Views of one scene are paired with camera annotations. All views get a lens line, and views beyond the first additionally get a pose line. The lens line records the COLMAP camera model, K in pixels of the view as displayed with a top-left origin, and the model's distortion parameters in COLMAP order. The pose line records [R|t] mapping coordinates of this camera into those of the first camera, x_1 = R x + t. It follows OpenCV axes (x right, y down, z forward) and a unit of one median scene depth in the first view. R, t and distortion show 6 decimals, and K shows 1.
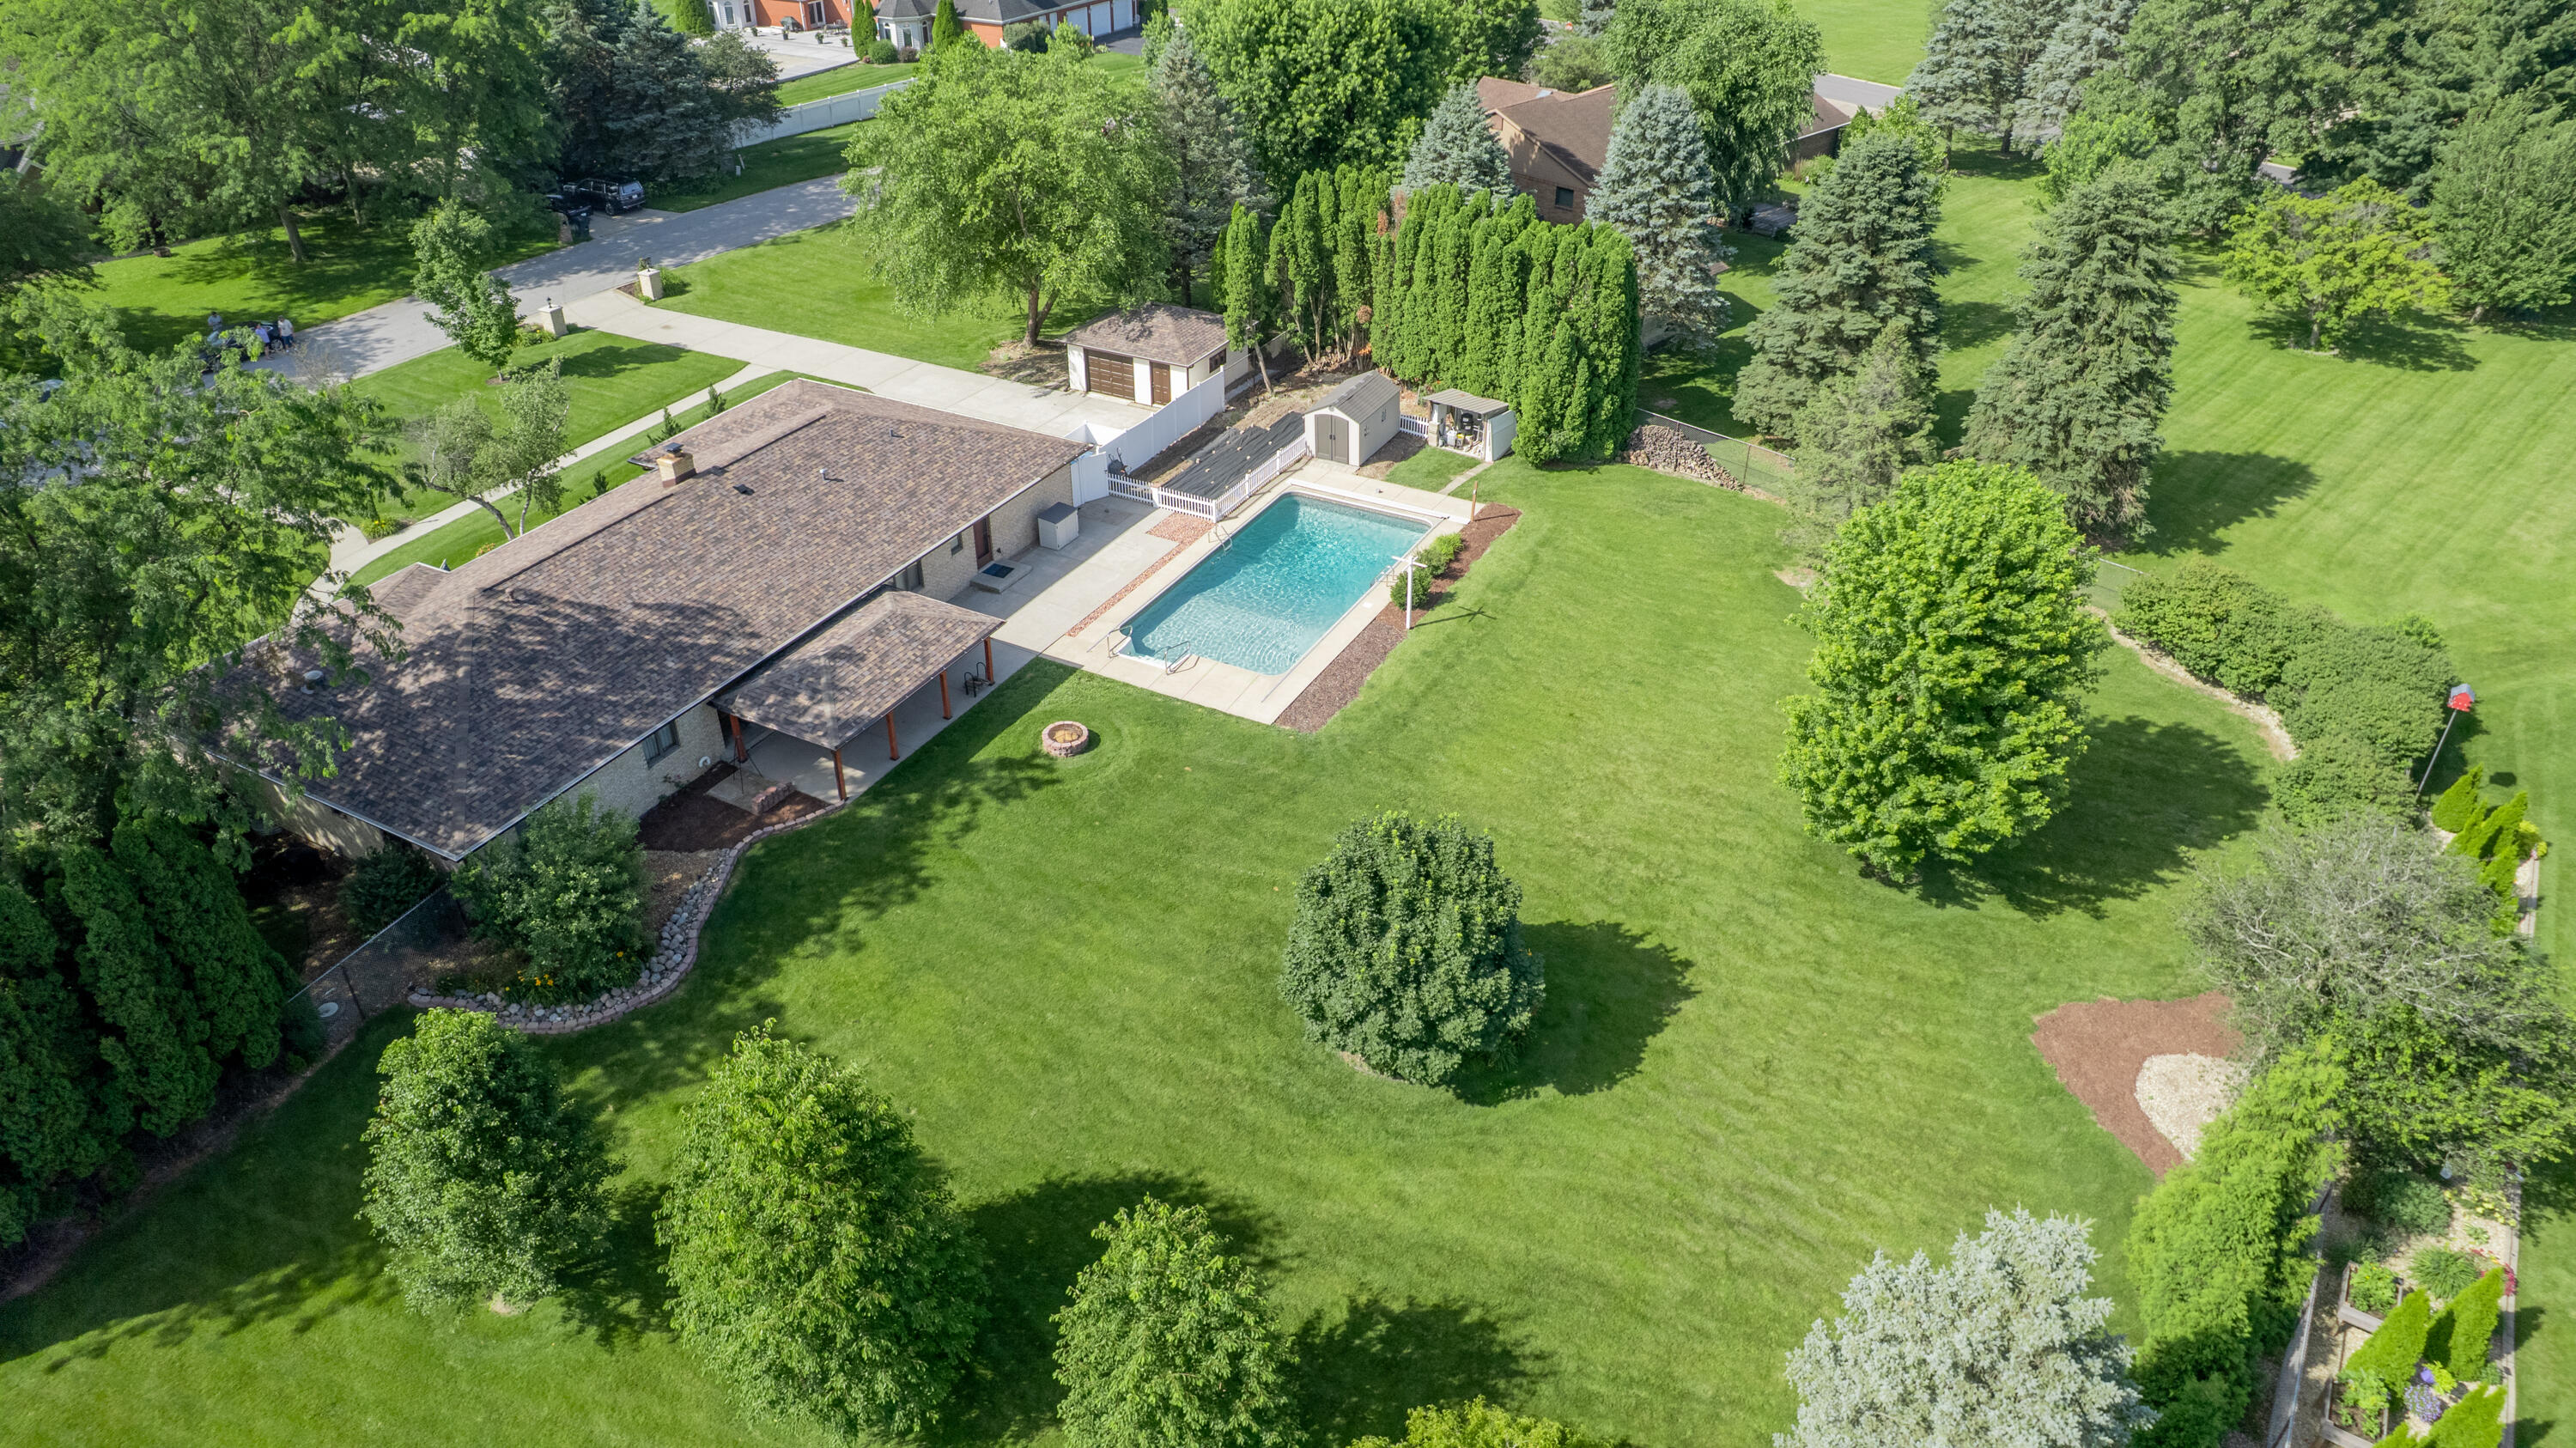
lens RADIAL K [[1639.8, 0, 1291.6], [0, 1639.8, 709.4], [0, 0, 1]] dist [-0.073025, 0.065626]
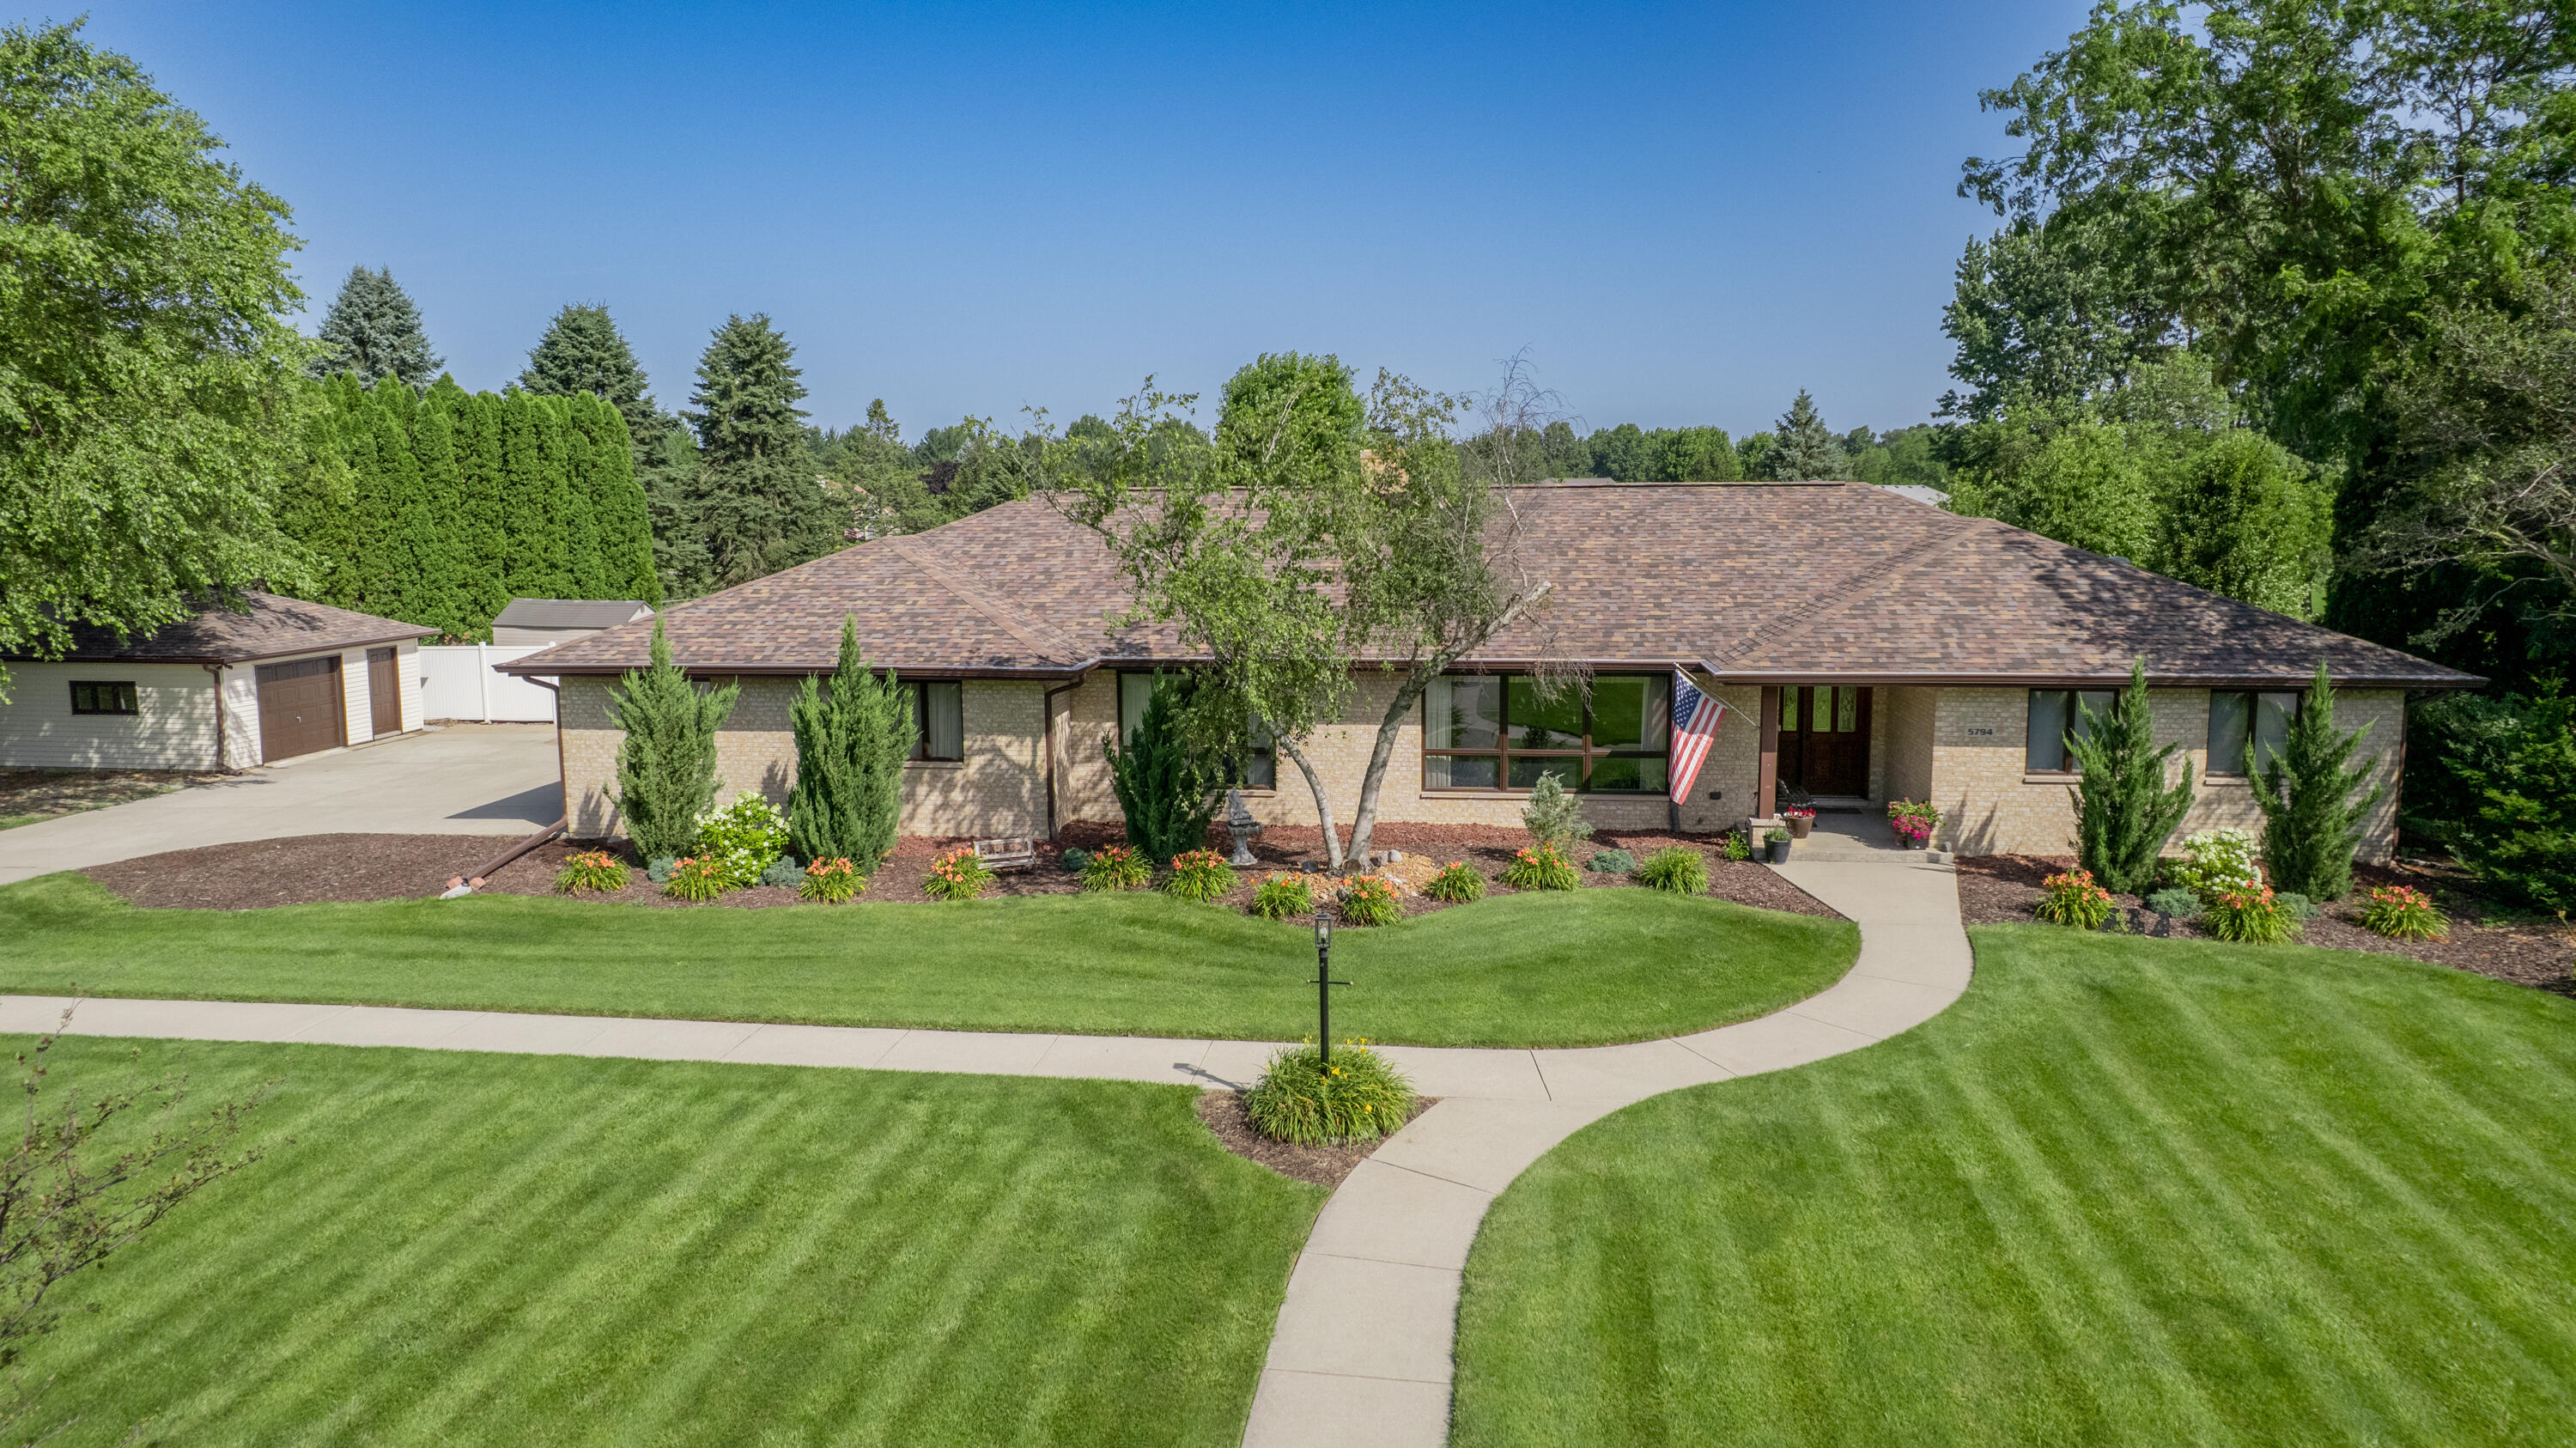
lens RADIAL K [[1639.8, 0, 1293.3], [0, 1639.8, 714.8], [0, 0, 1]] dist [-0.073025, 0.065626]
pose [[-0.354053, -0.127192, 0.926536, -0.728573], [0.511609, 0.802985, 0.305730, -0.218314], [-0.782881, 0.582269, -0.219226, 0.959045]]
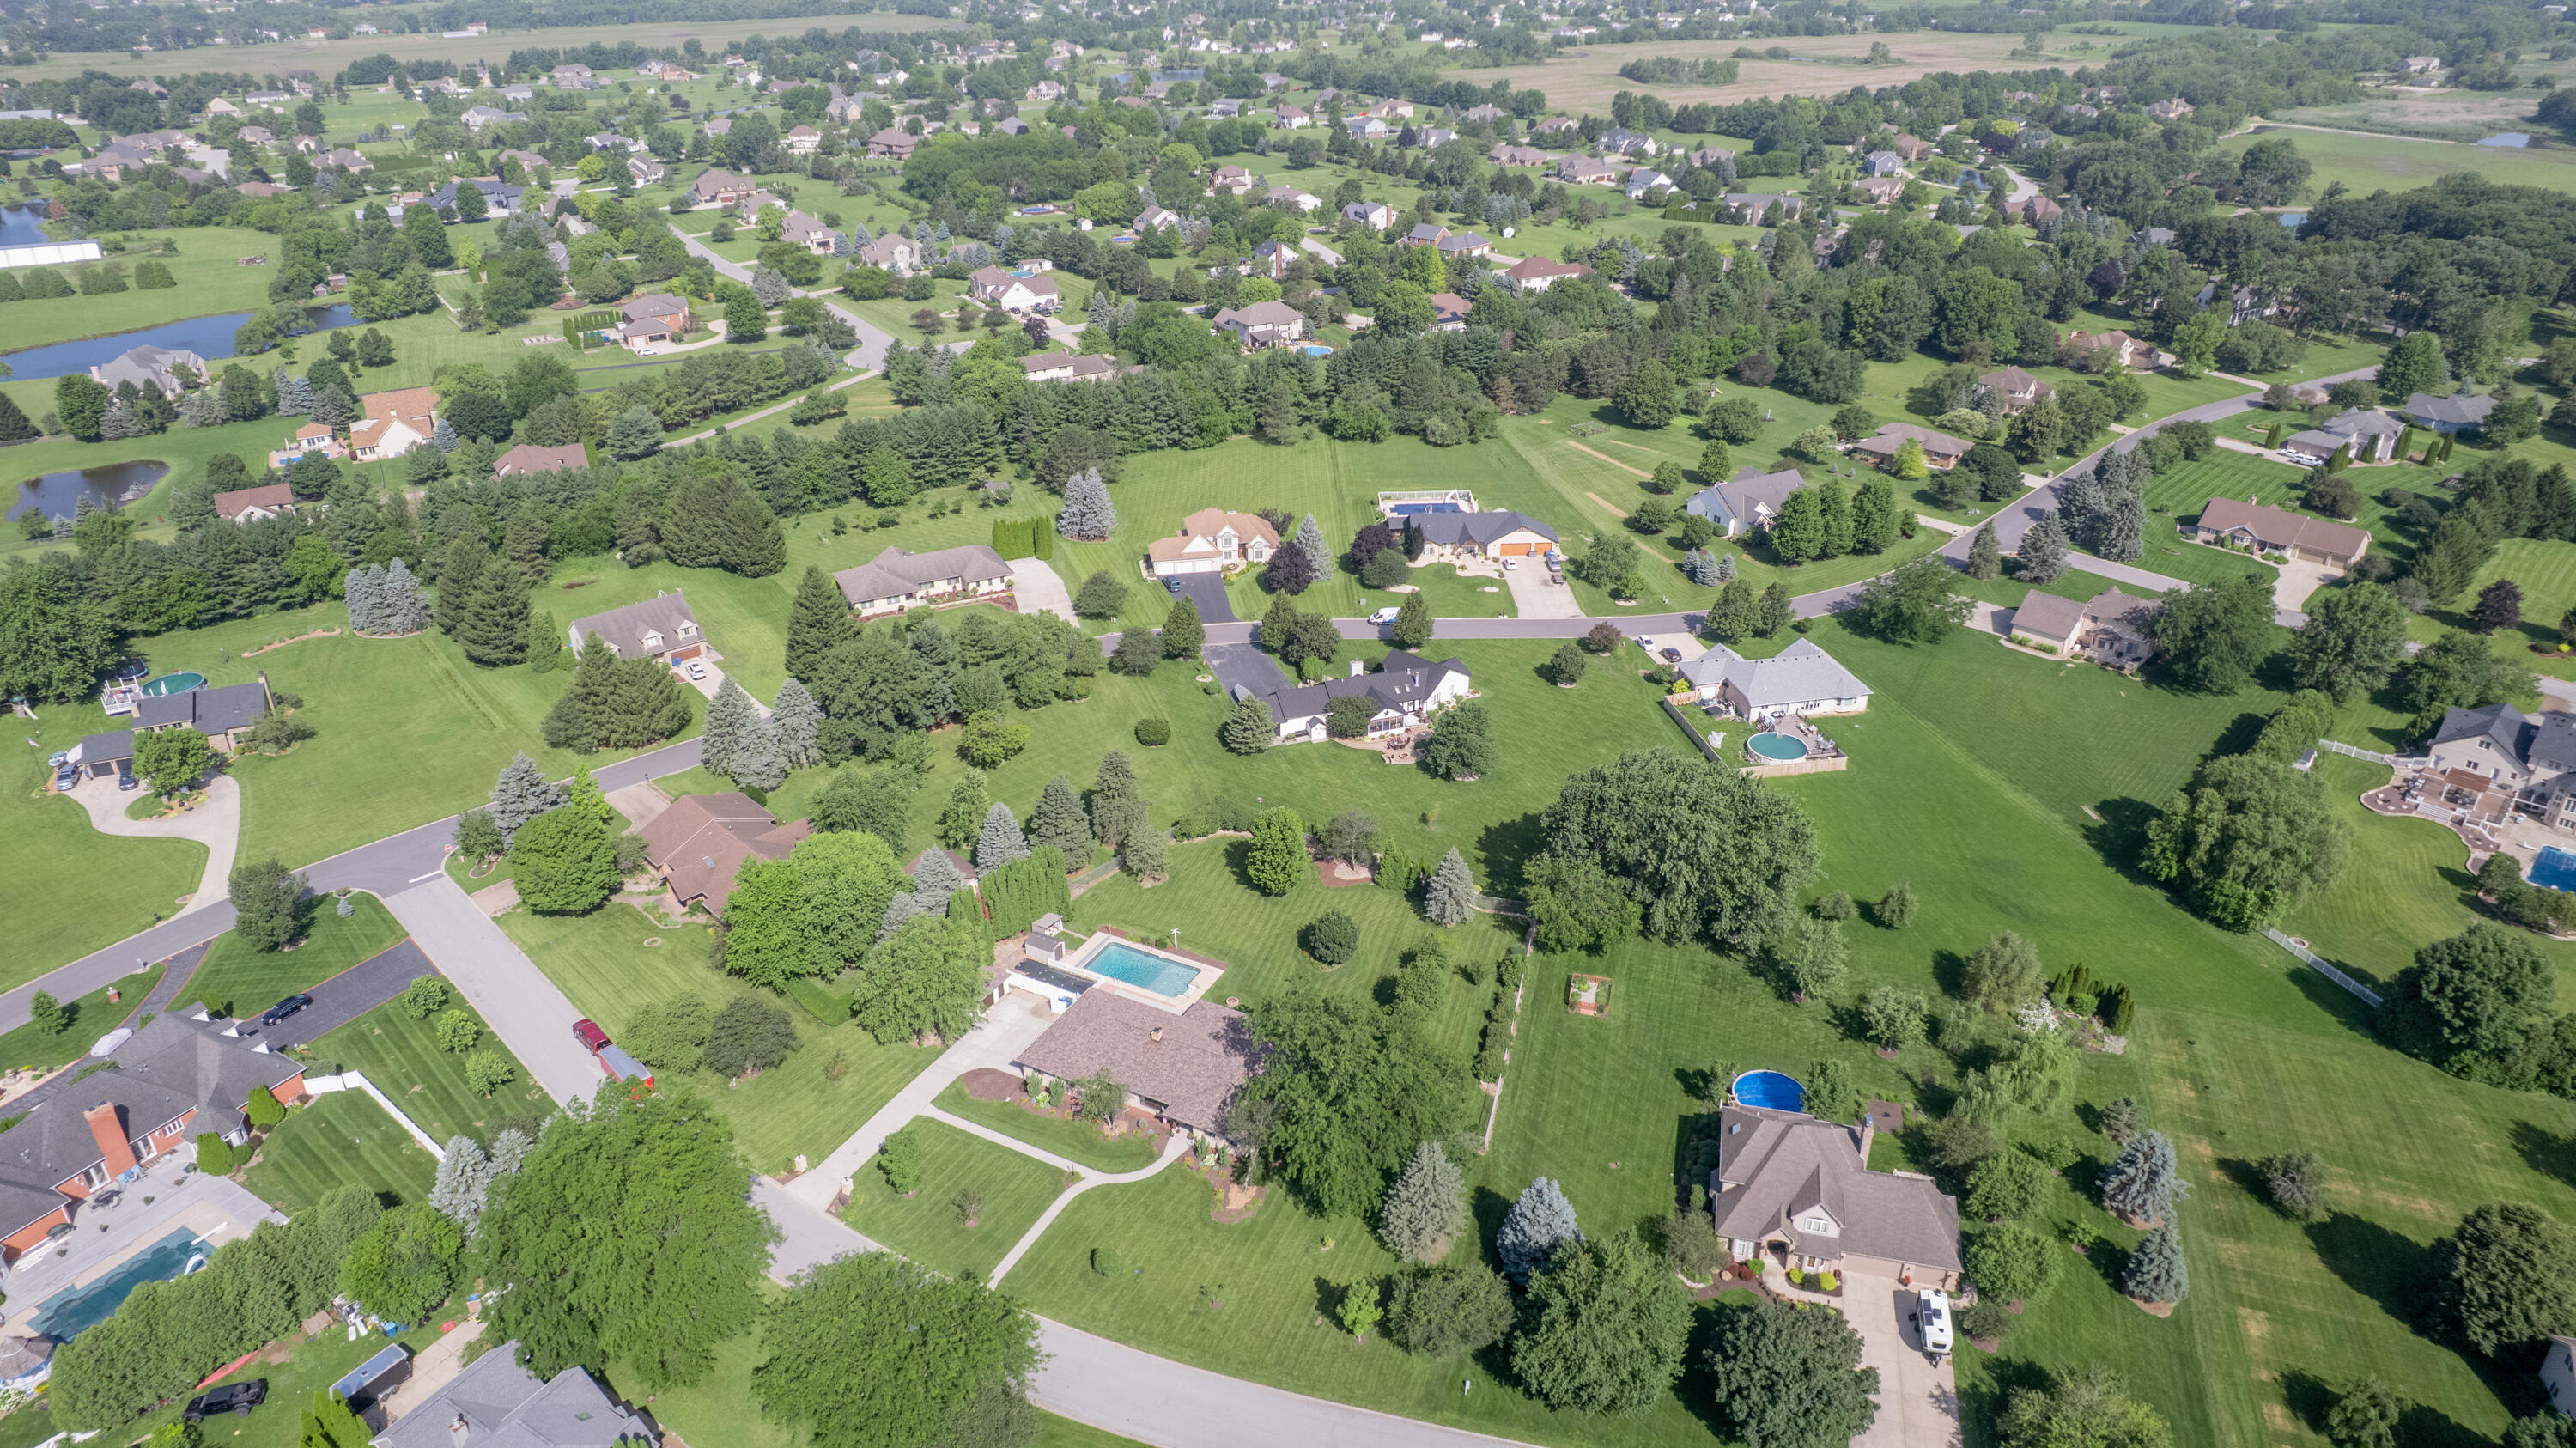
lens RADIAL K [[1639.8, 0, 1288.5], [0, 1639.8, 708.2], [0, 0, 1]] dist [-0.073025, 0.065626]
pose [[0.004503, -0.453756, 0.891114, -2.374858], [0.547506, 0.746809, 0.377509, -1.369376], [-0.836790, 0.486191, 0.251797, -0.281018]]
